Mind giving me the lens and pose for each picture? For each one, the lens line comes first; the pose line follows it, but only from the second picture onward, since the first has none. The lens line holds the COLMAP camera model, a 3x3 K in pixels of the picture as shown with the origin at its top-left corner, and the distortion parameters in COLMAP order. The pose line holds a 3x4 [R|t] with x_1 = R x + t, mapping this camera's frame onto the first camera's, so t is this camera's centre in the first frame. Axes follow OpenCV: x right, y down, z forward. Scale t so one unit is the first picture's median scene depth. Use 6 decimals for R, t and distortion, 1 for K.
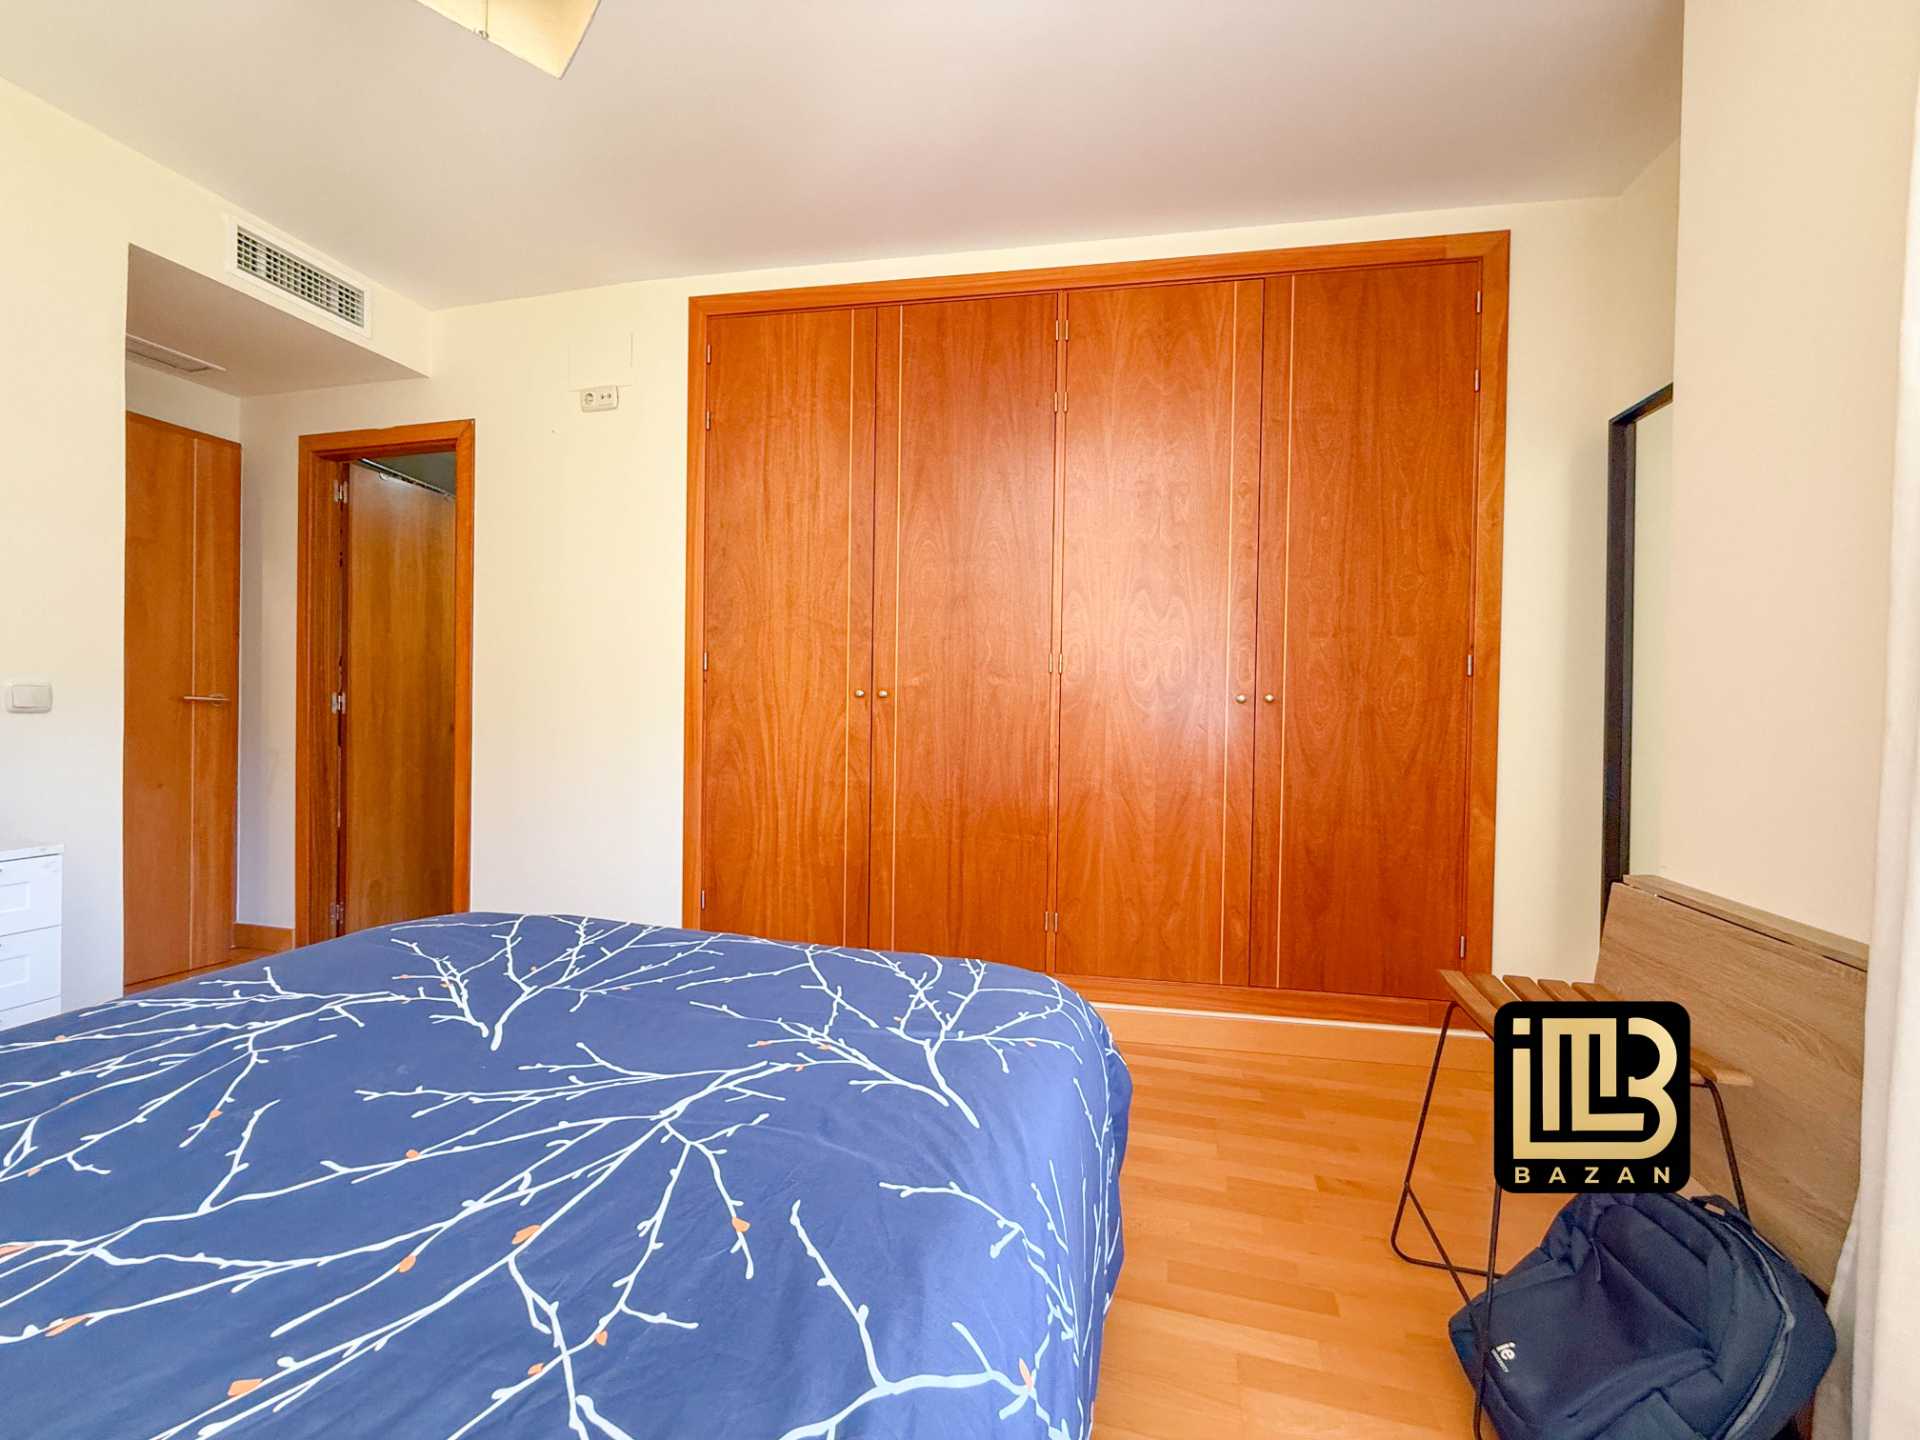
lens RADIAL K [[765.5, 0, 960.0], [0, 765.5, 717.9], [0, 0, 1]] dist [-0.002577, 0.000725]
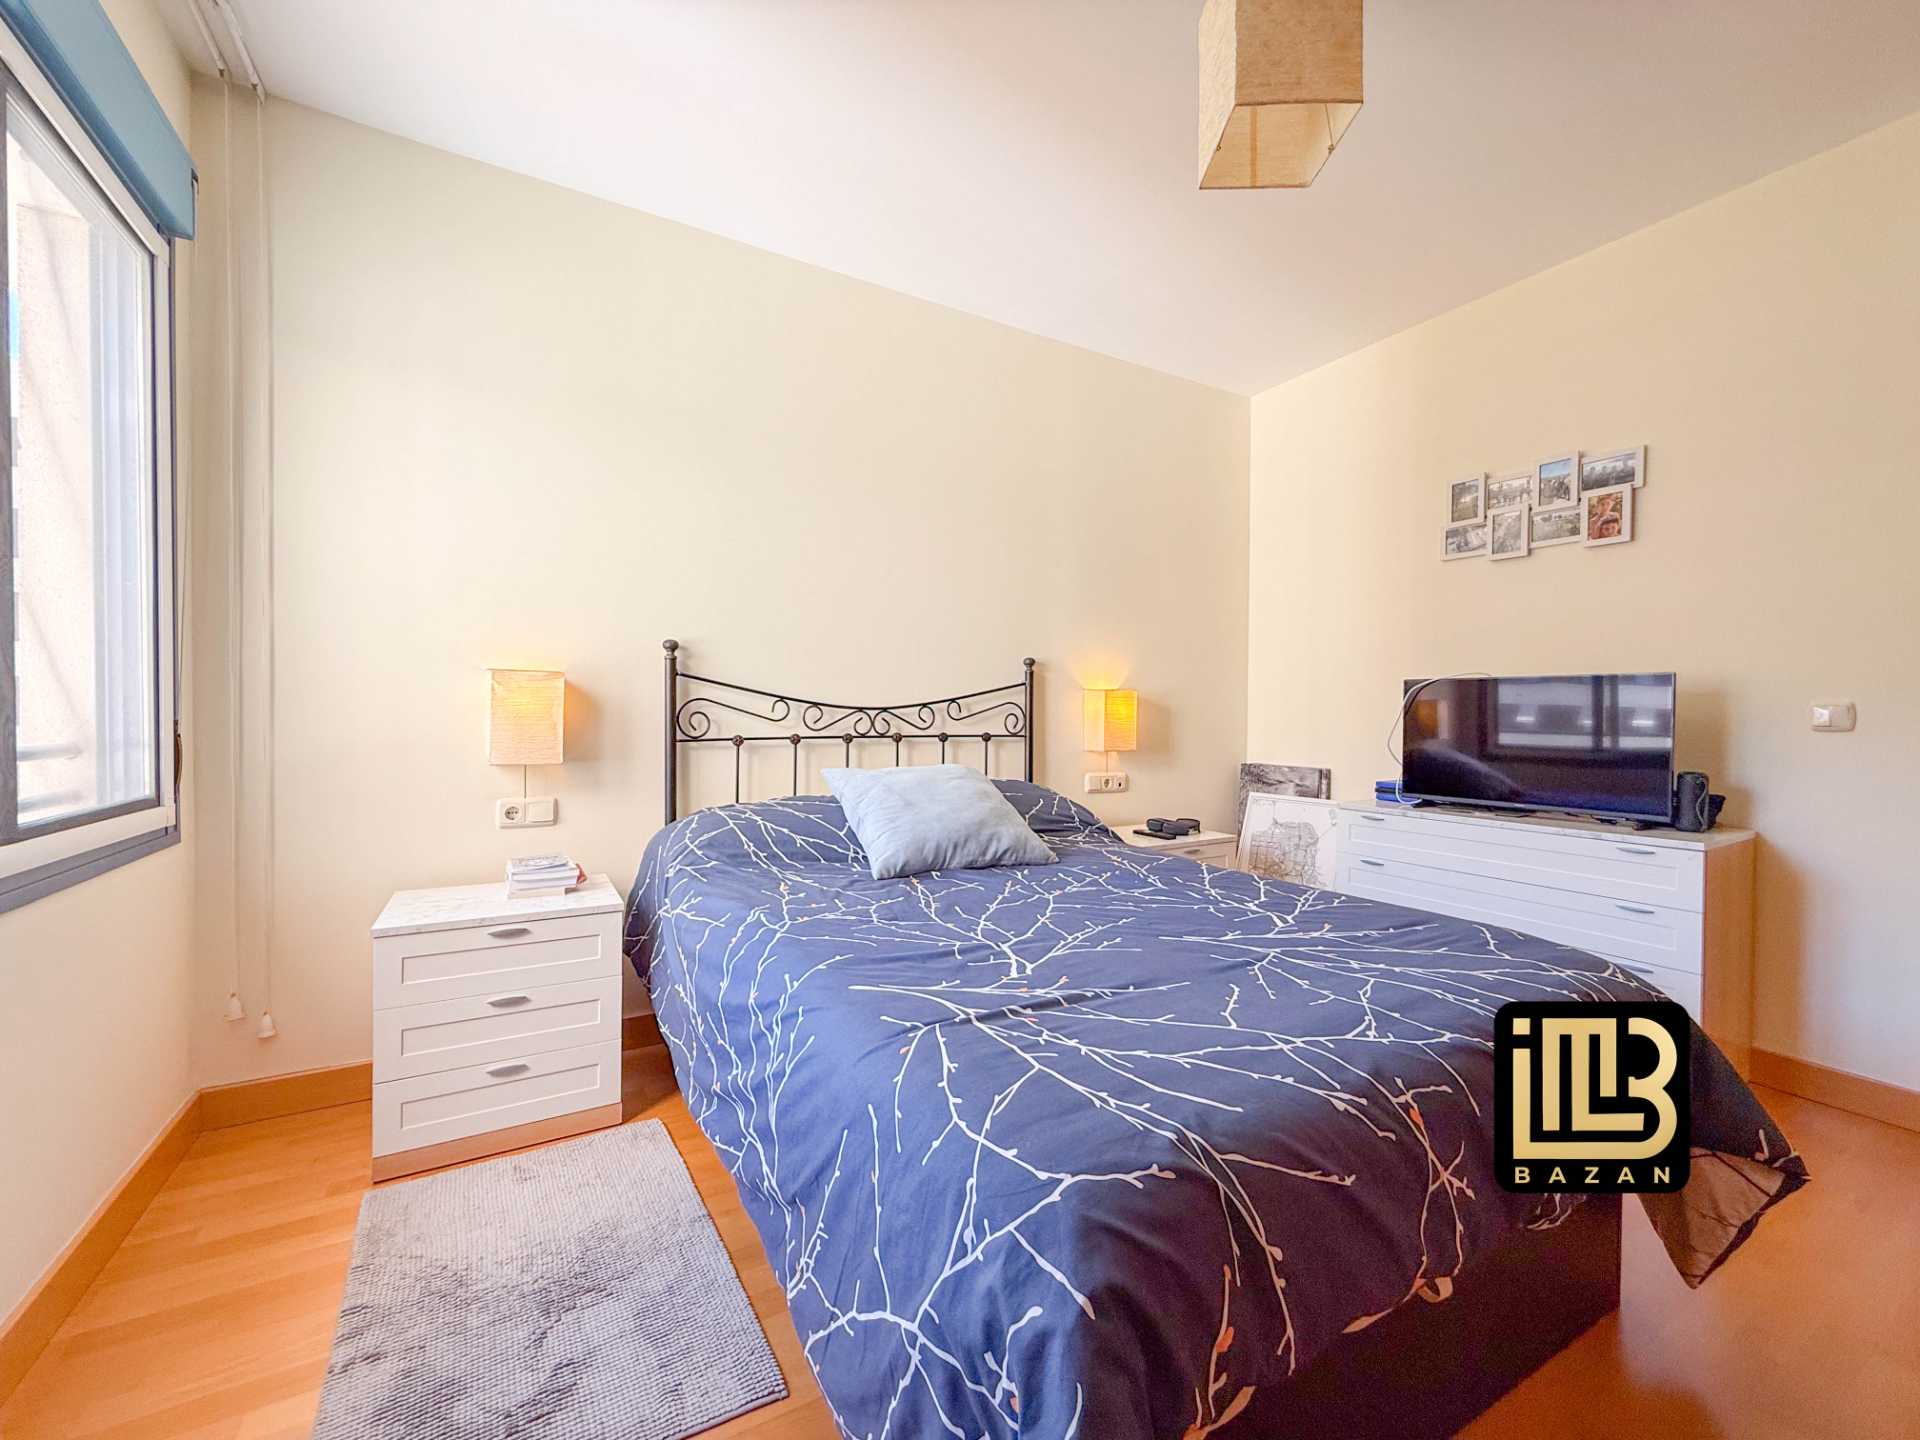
lens RADIAL K [[765.5, 0, 957.2], [0, 765.5, 720.2], [0, 0, 1]] dist [-0.002577, 0.000725]
pose [[-0.703595, -0.013906, -0.710465, 0.654009], [-0.023121, 0.999727, 0.003329, 0.004600], [0.710225, 0.018768, -0.703724, 1.523098]]
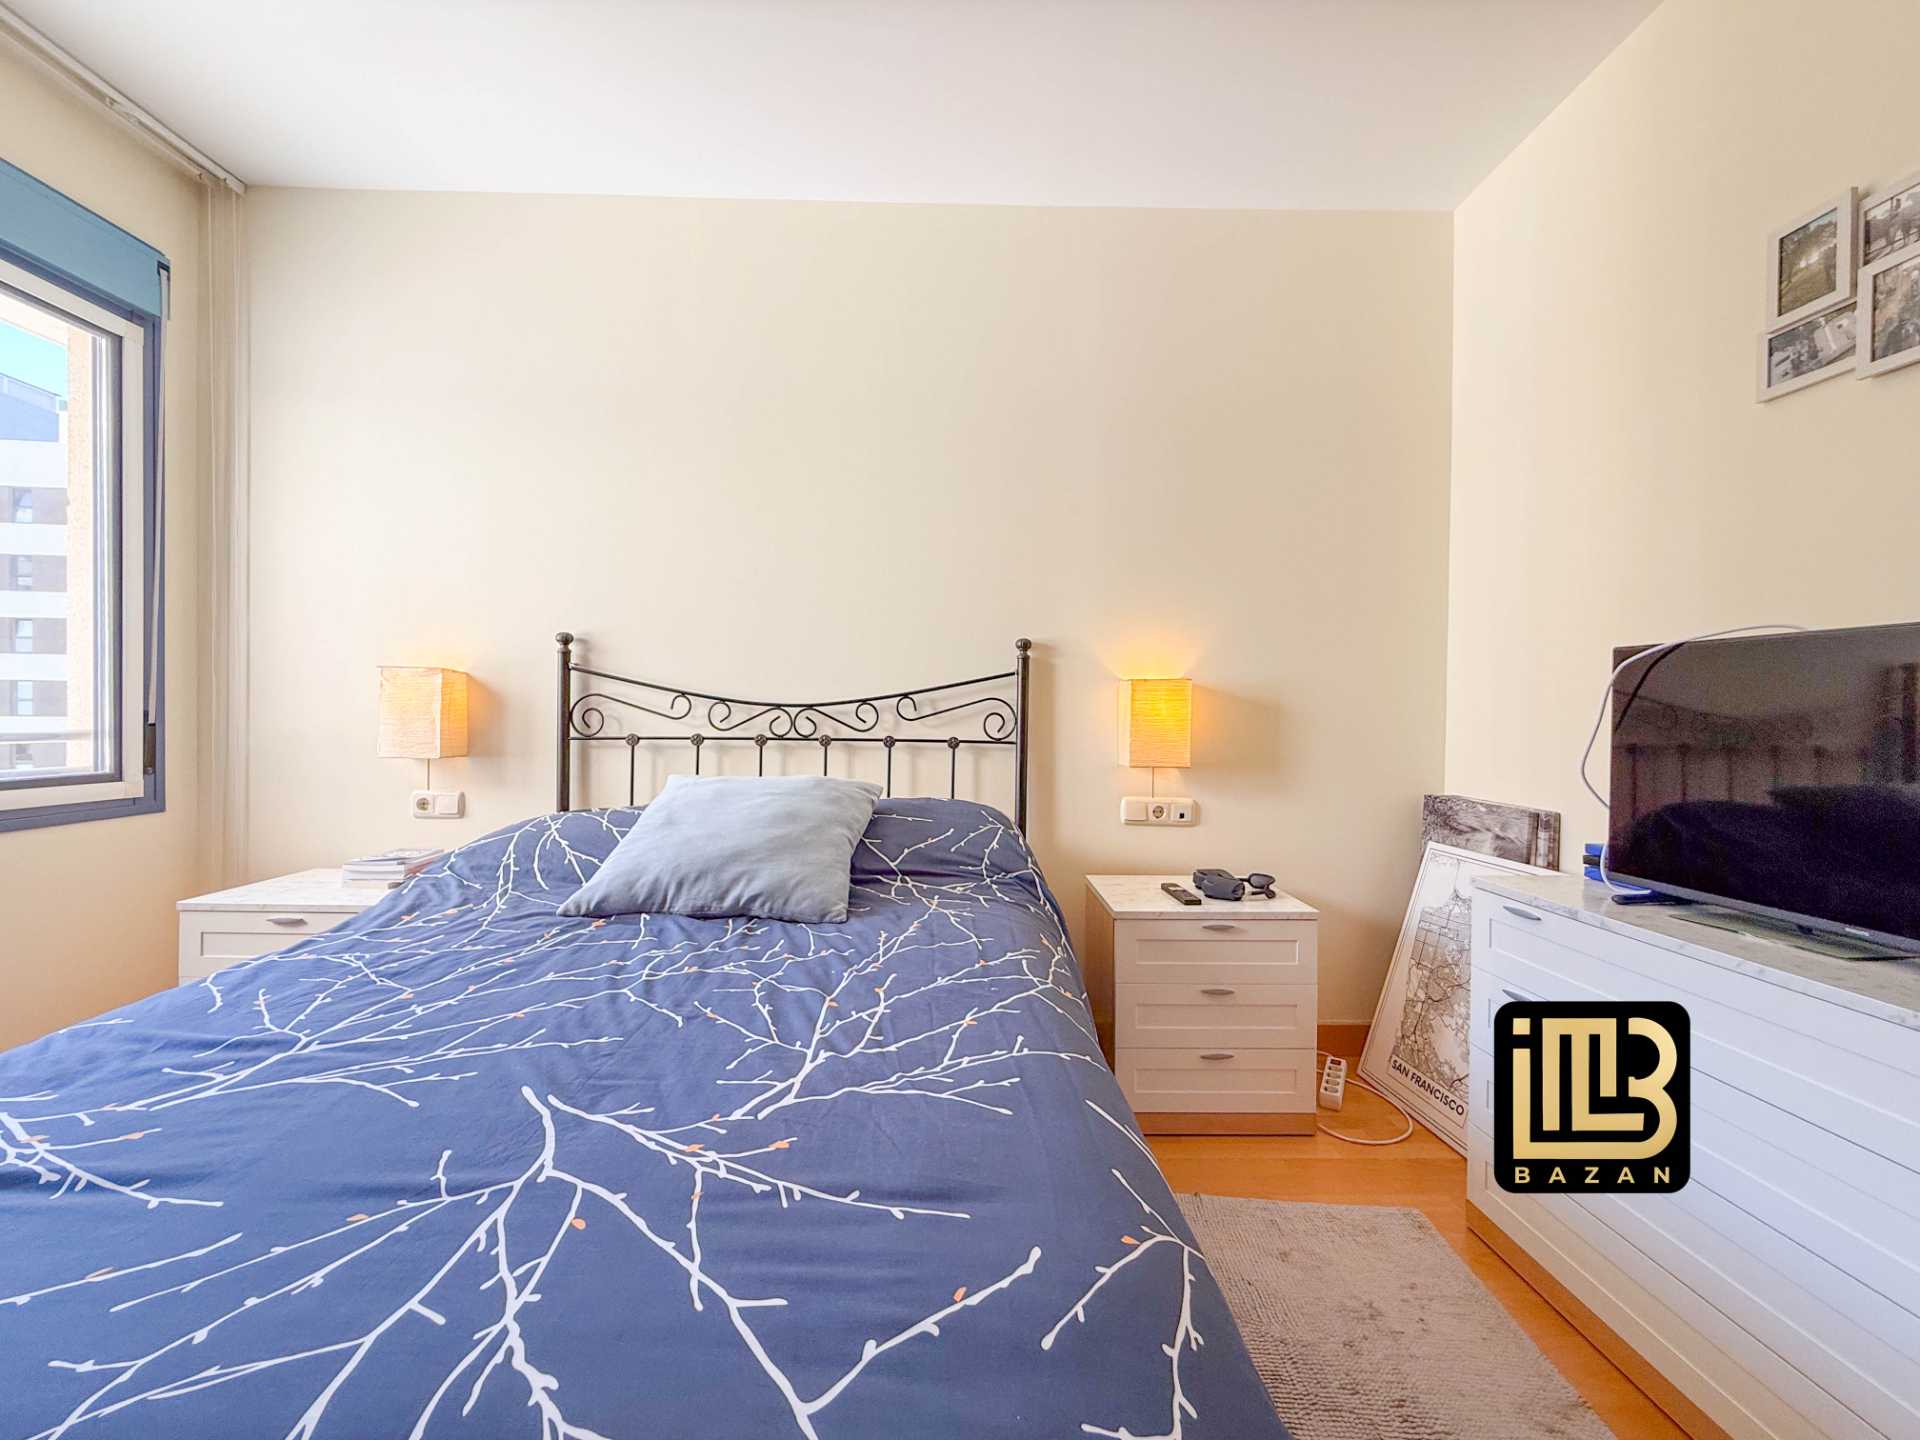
lens RADIAL K [[765.5, 0, 958.4], [0, 765.5, 720.3], [0, 0, 1]] dist [-0.002577, 0.000725]
pose [[-0.958775, -0.025264, -0.283043, -0.711557], [-0.029609, 0.999500, 0.011083, -0.013802], [0.282621, 0.019007, -0.959043, 1.700881]]
